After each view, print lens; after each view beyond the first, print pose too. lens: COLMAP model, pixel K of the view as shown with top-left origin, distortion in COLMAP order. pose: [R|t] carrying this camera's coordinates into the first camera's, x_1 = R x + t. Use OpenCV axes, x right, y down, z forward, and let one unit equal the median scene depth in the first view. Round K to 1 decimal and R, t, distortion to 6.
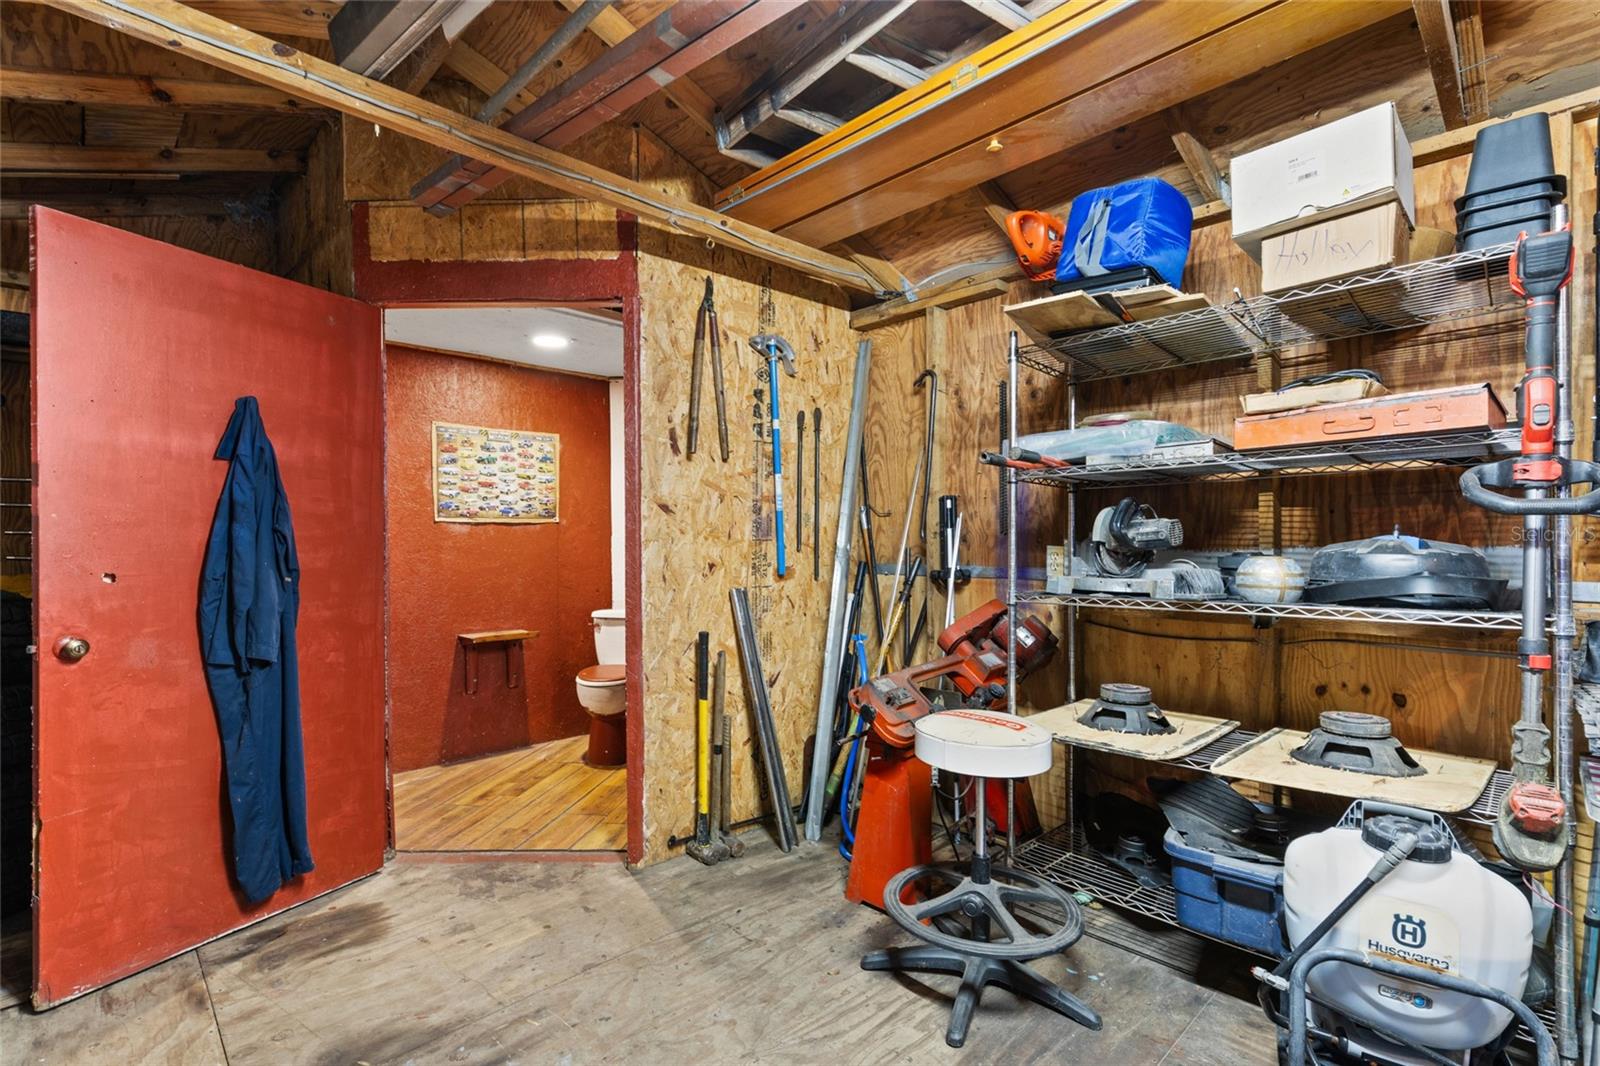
lens RADIAL K [[729.1, 0, 800.0], [0, 729.1, 533.0], [0, 0, 1]] dist [0.000897, 0.000126]
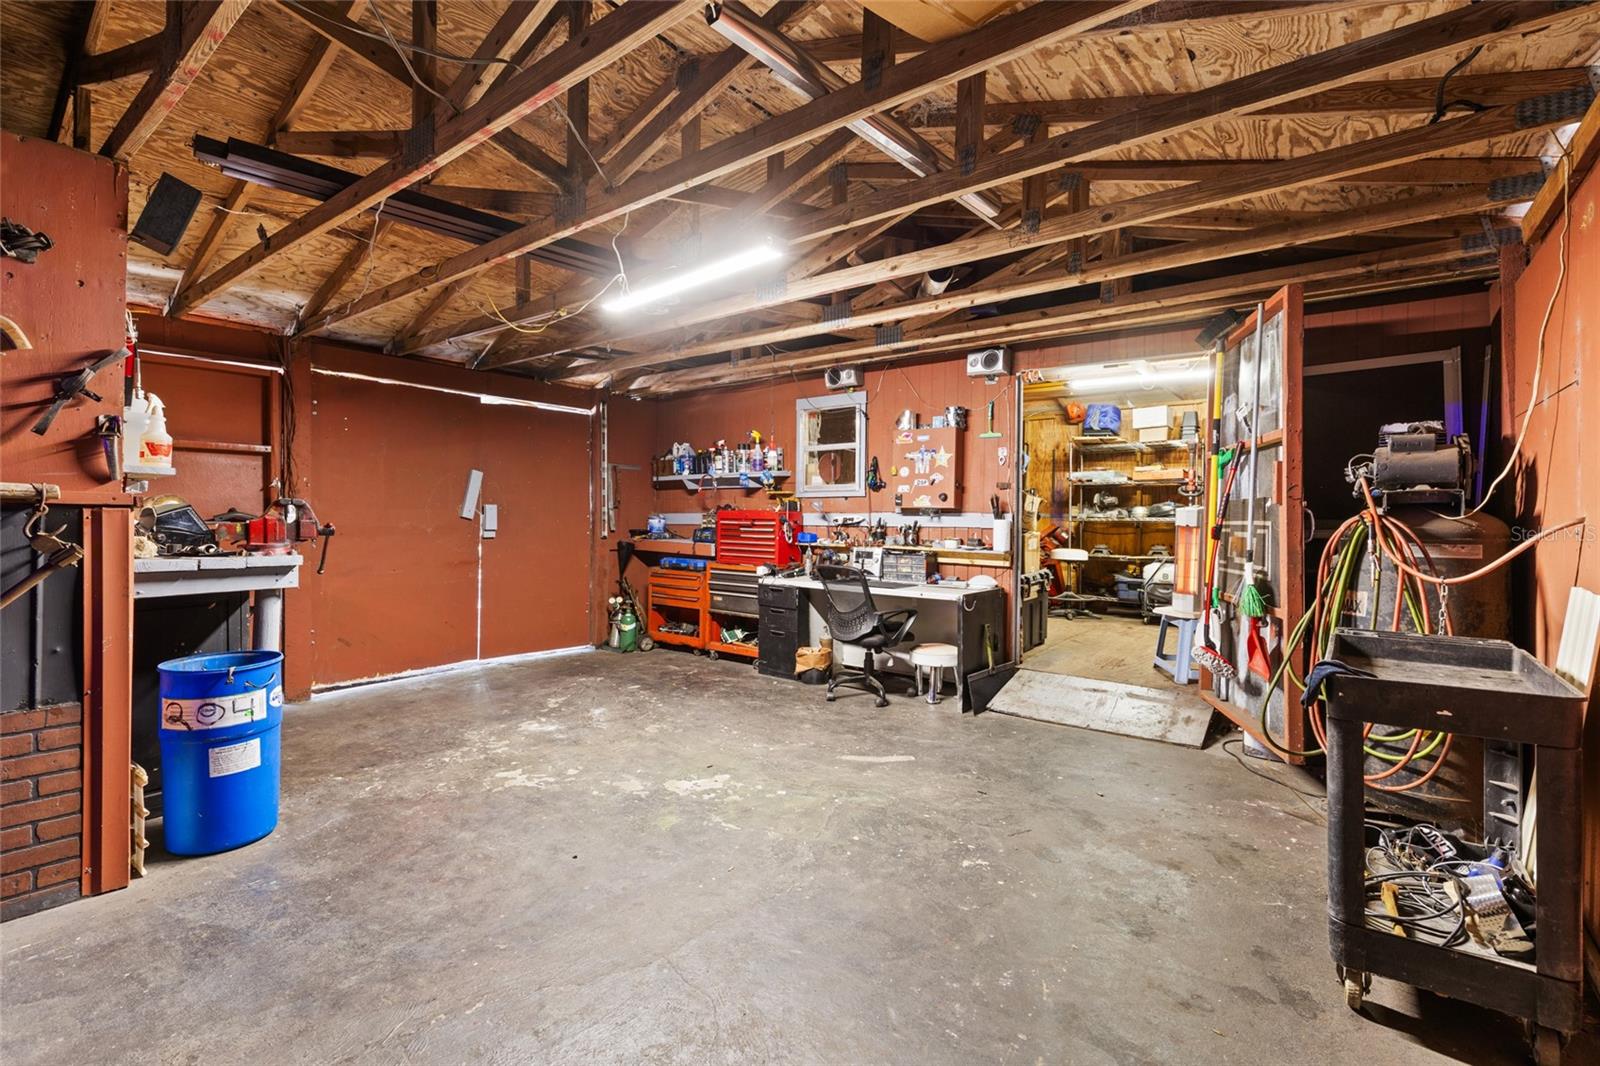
lens RADIAL K [[706.6, 0, 796.1], [0, 706.6, 506.6], [0, 0, 1]] dist [0.001548, 0.000316]
pose [[0.990193, 0.012278, 0.139164, -0.598508], [-0.012263, 0.999924, -0.000967, 0.019238], [-0.139165, -0.000749, 0.990269, -0.874135]]
